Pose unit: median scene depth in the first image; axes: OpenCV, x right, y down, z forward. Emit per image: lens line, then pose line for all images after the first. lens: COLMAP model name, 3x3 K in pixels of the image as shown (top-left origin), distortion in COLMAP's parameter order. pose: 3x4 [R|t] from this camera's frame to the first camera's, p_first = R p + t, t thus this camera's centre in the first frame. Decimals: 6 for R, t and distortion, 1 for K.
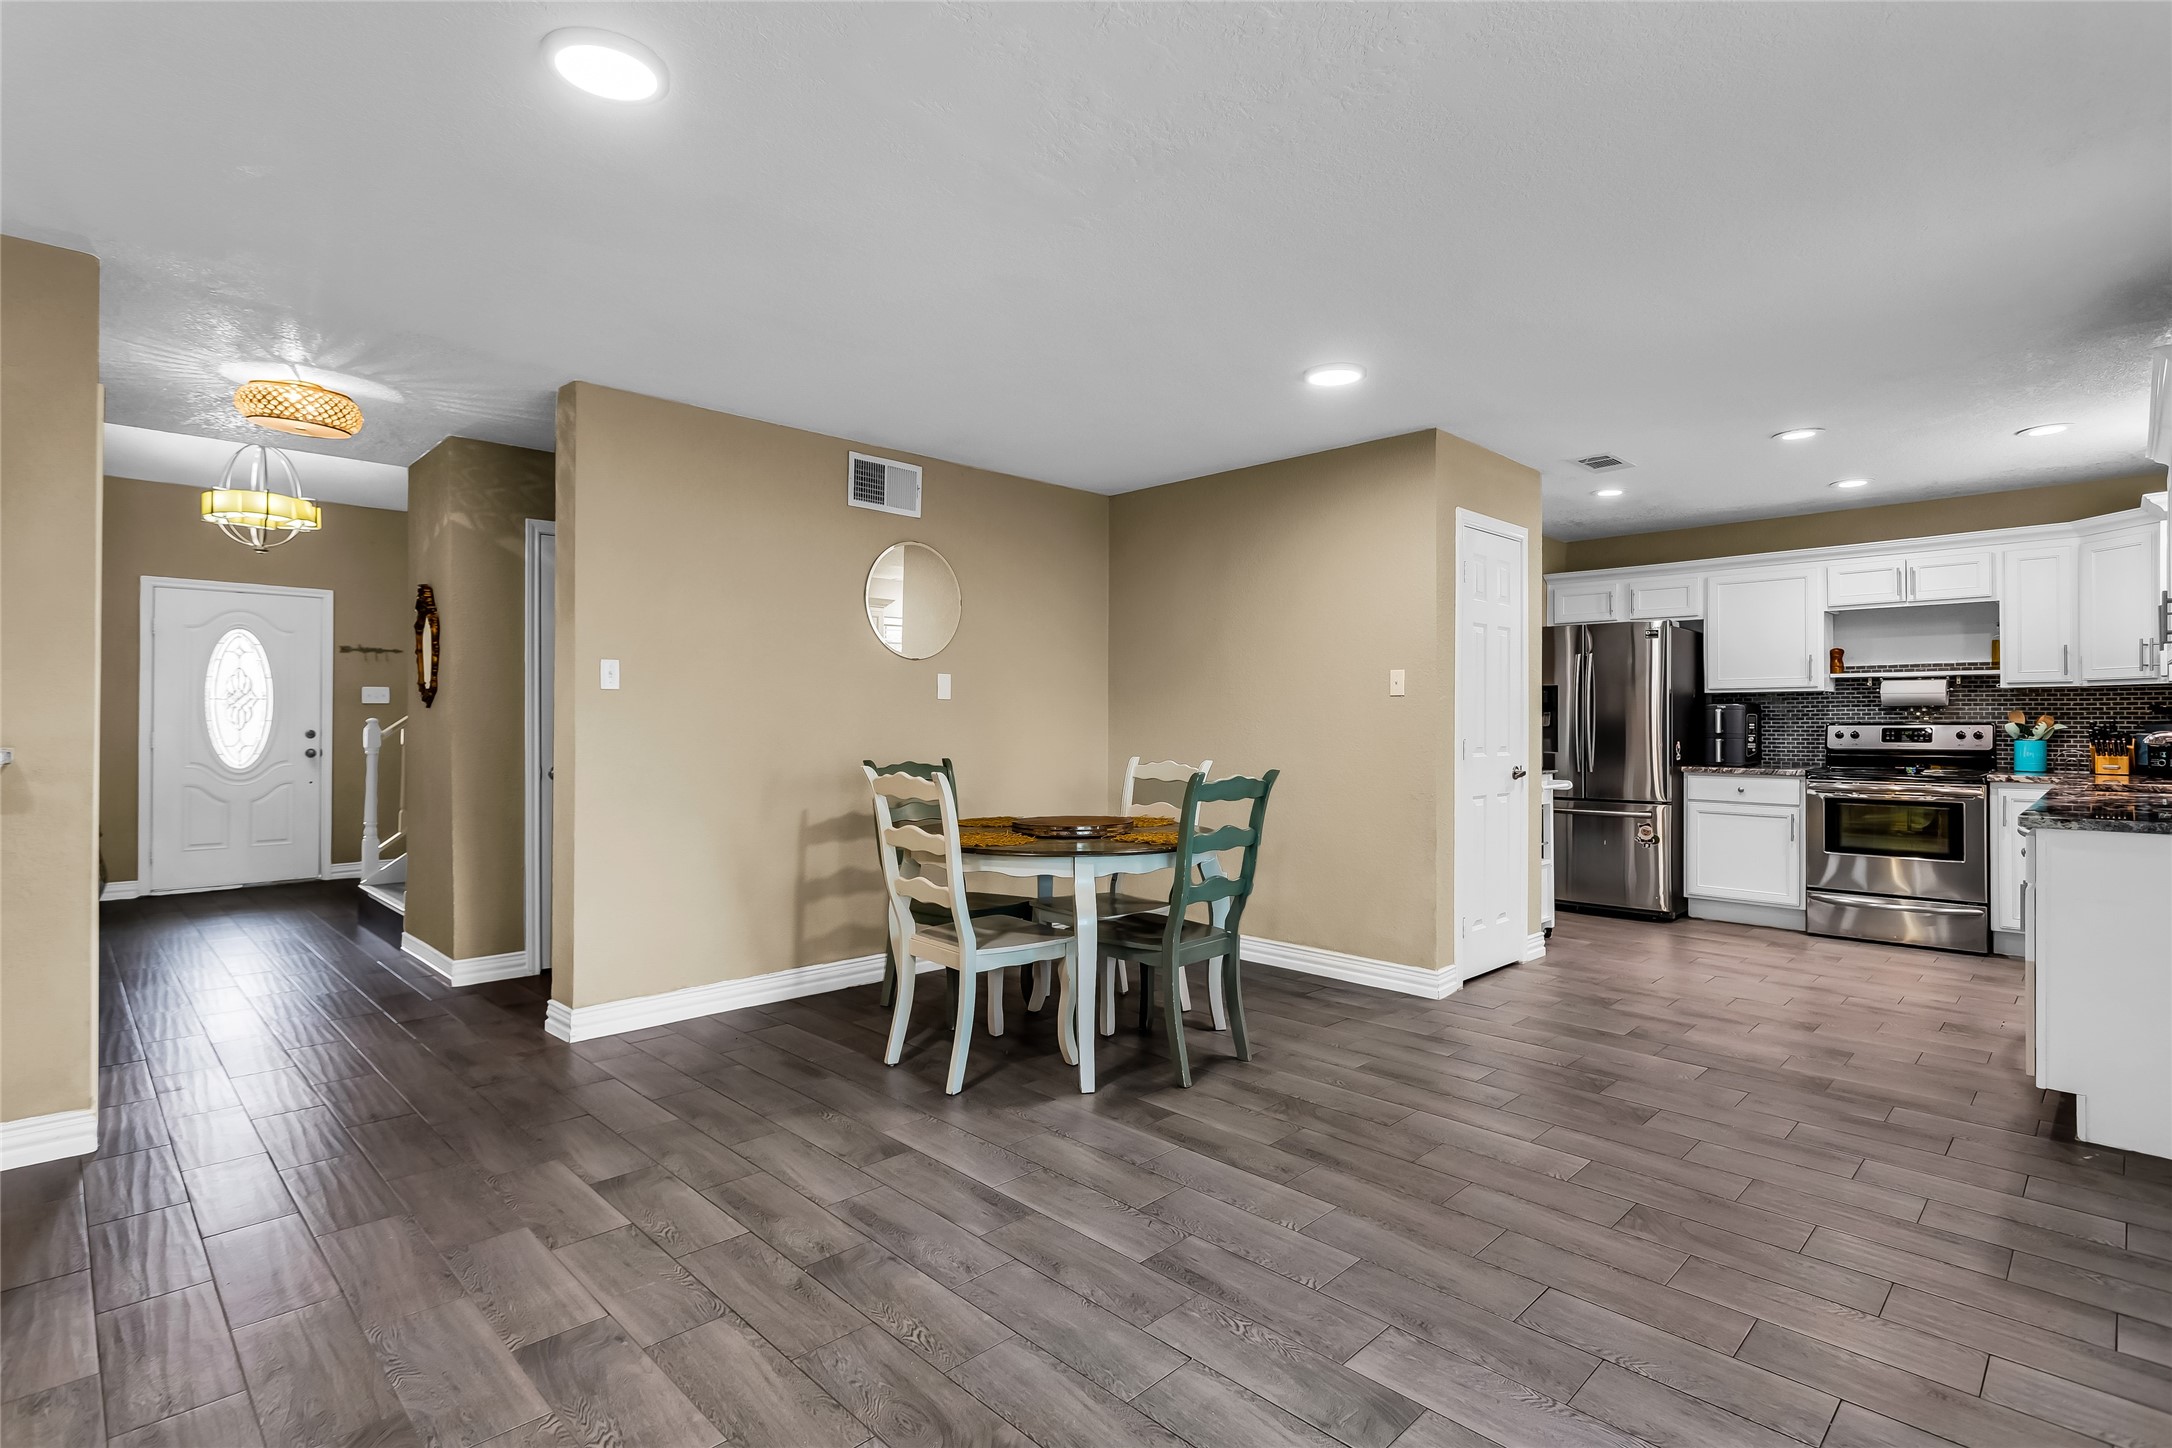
lens RADIAL K [[1046.1, 0, 1075.6], [0, 1046.1, 709.0], [0, 0, 1]] dist [0.000795, 0.001175]
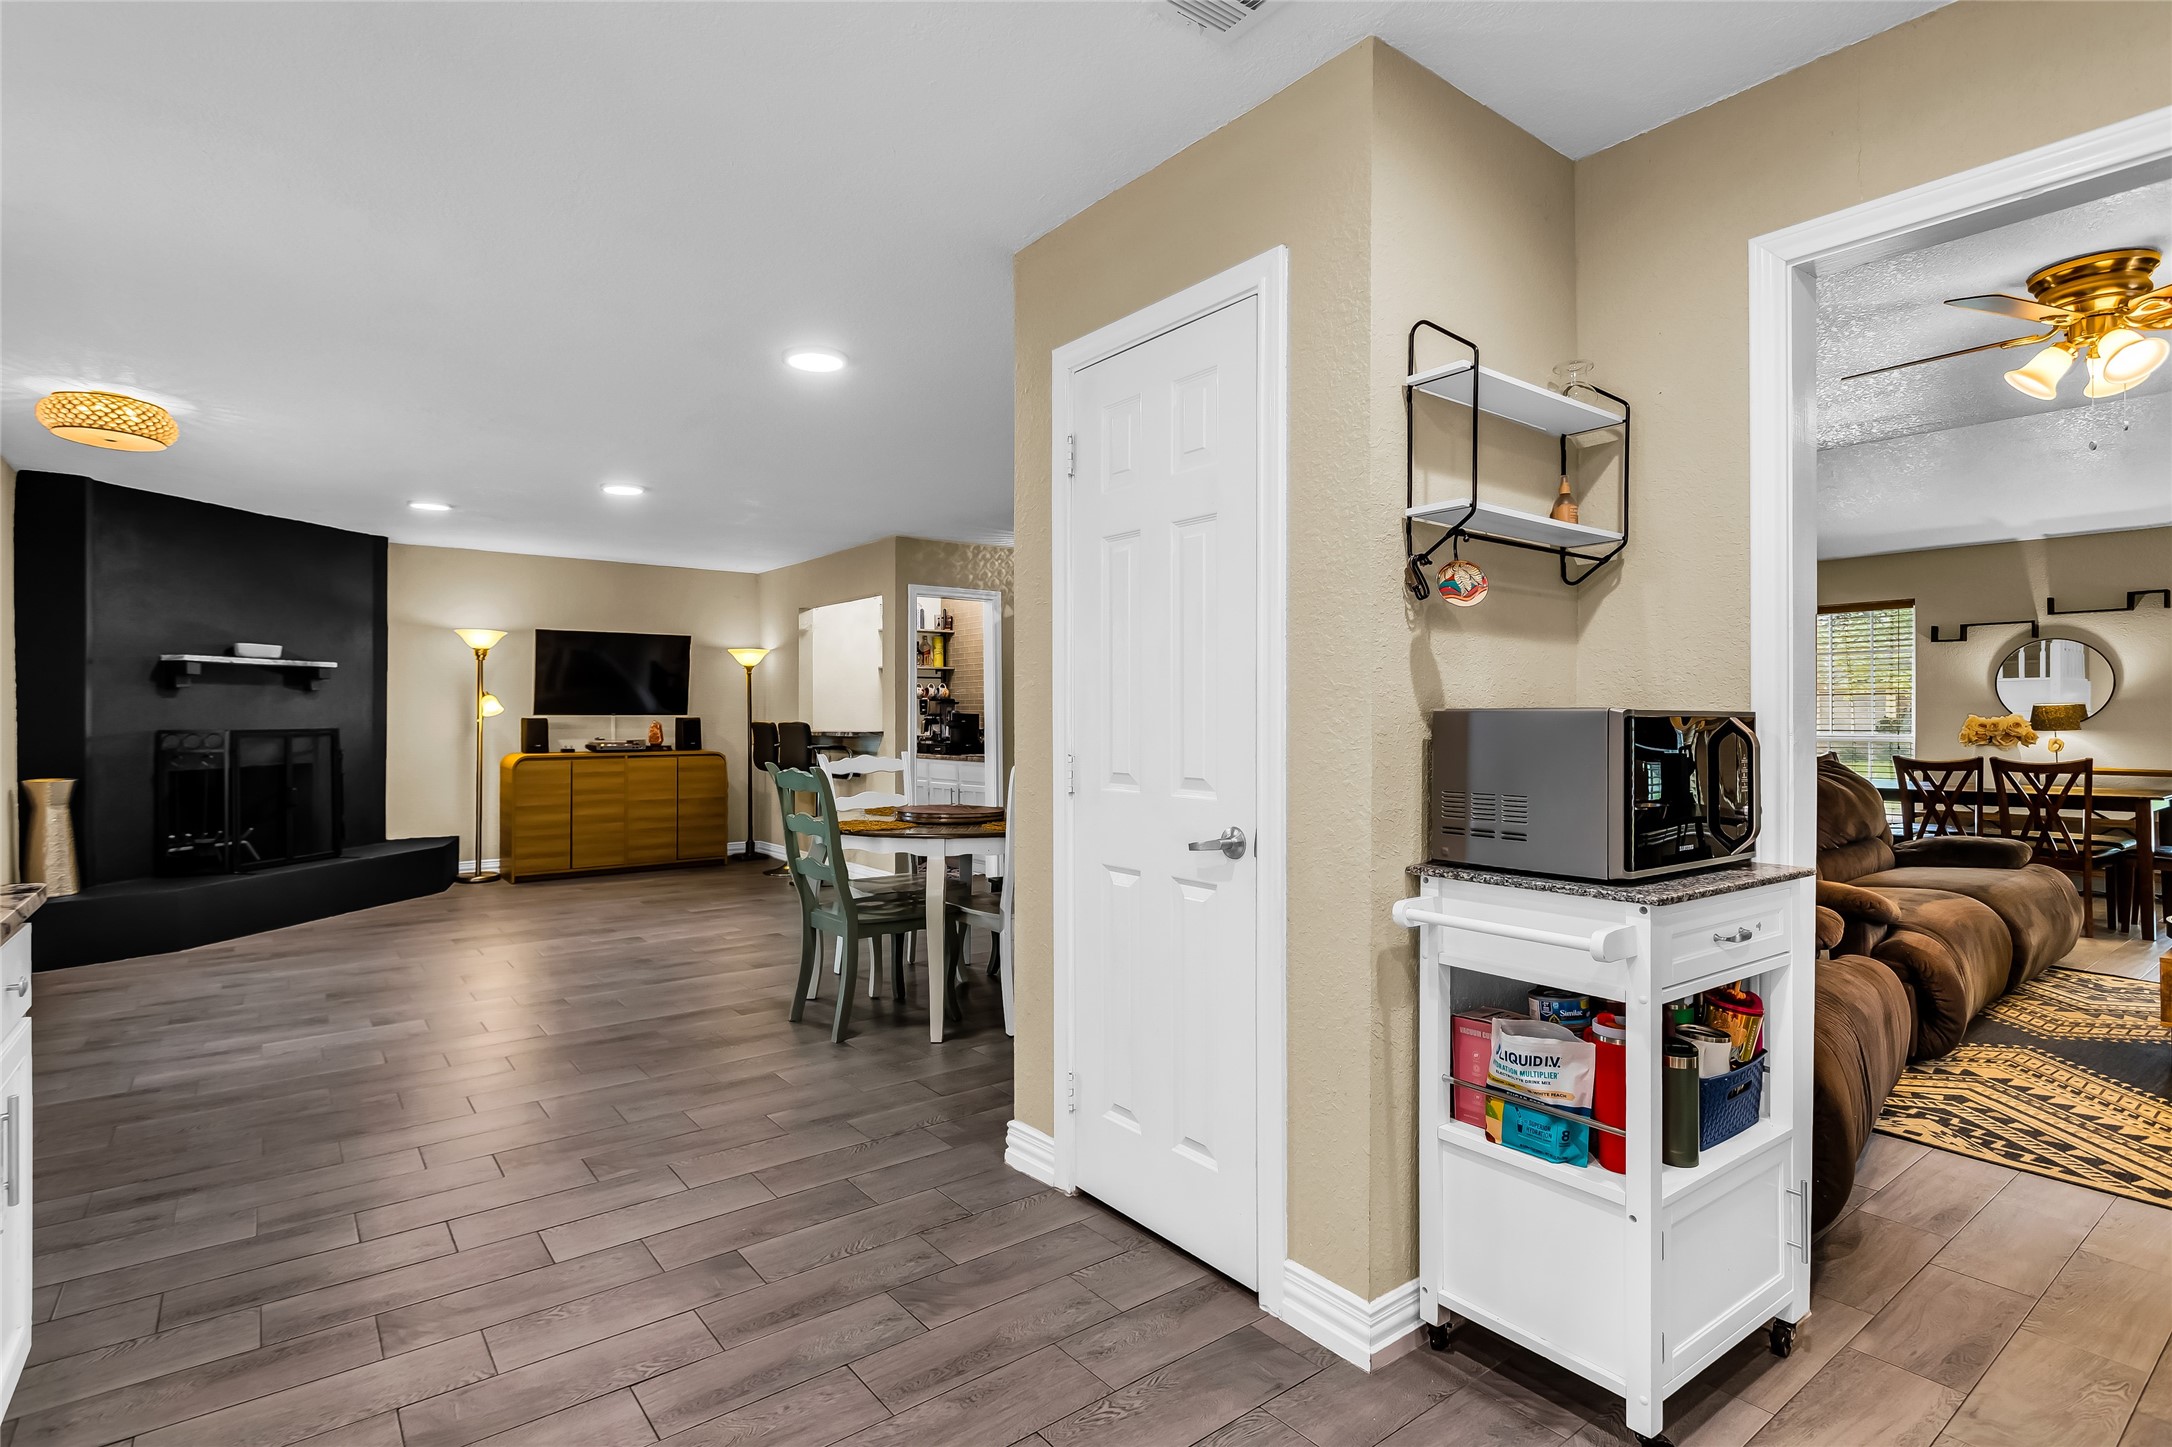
lens RADIAL K [[1062.8, 0, 1094.9], [0, 1062.8, 720.2], [0, 0, 1]] dist [0.021908, -0.001033]
pose [[-0.120131, -0.000396, -0.992758, 0.768089], [0.009379, 0.999955, -0.001534, 0.008826], [0.992714, -0.009496, -0.120121, 0.888114]]
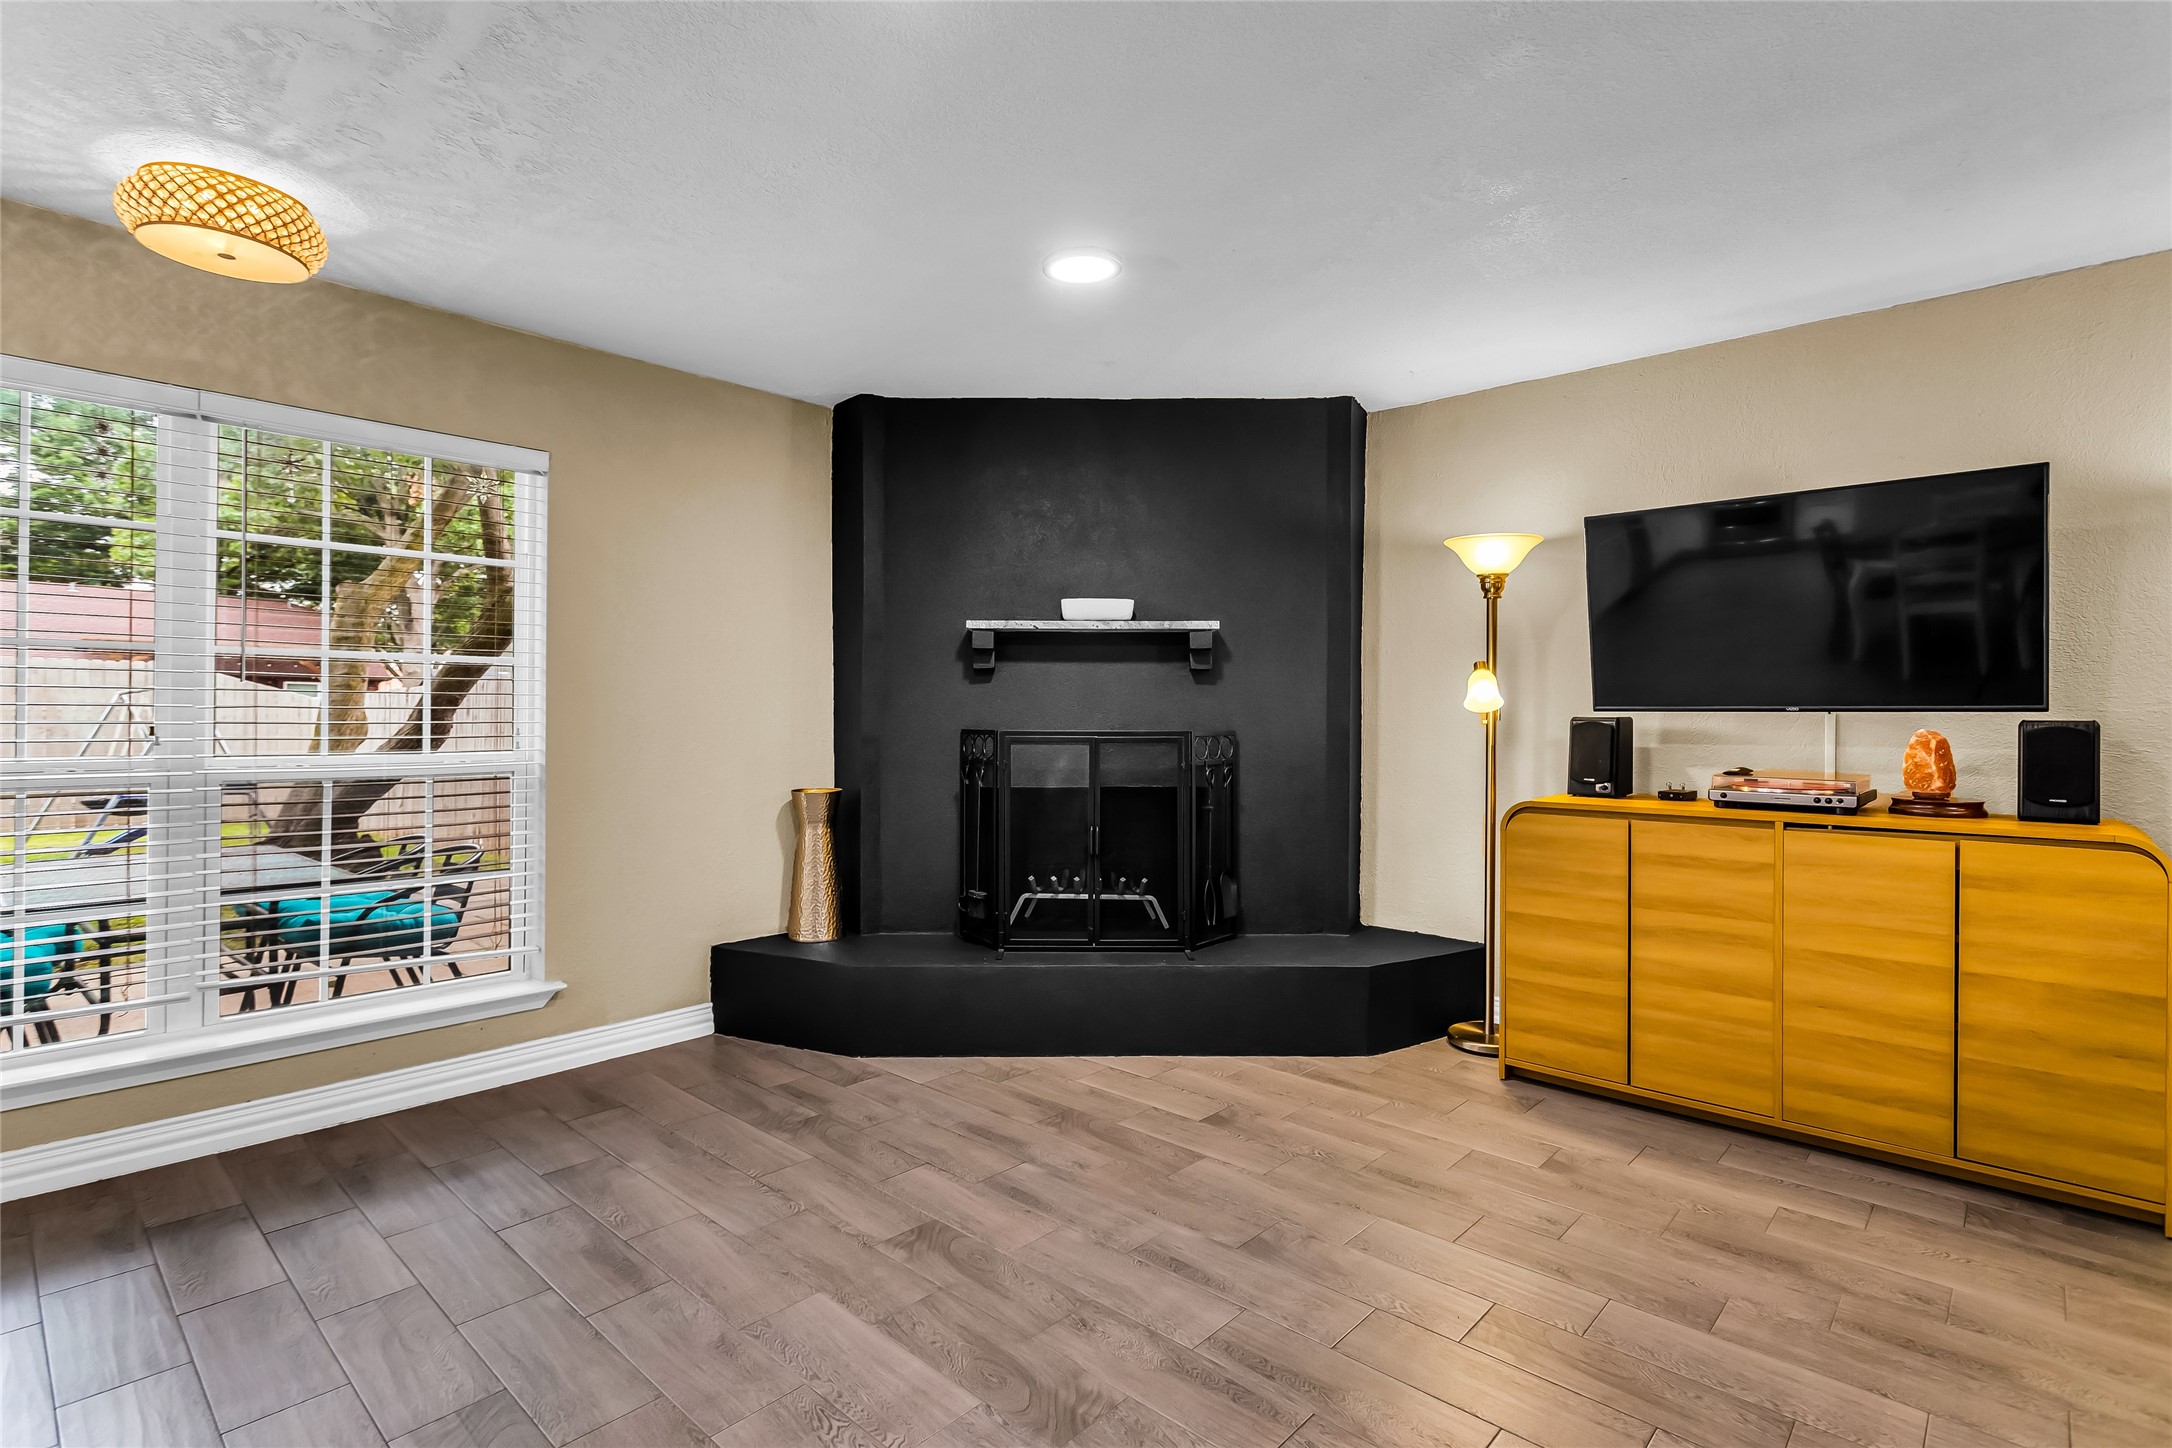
lens RADIAL K [[1046.1, 0, 1075.6], [0, 1046.1, 709.0], [0, 0, 1]] dist [0.000795, 0.001175]
pose [[-0.999226, -0.011654, -0.037584, -0.188821], [-0.011093, 0.999825, -0.015078, 0.004763], [0.037753, -0.014650, -0.999180, 0.599879]]
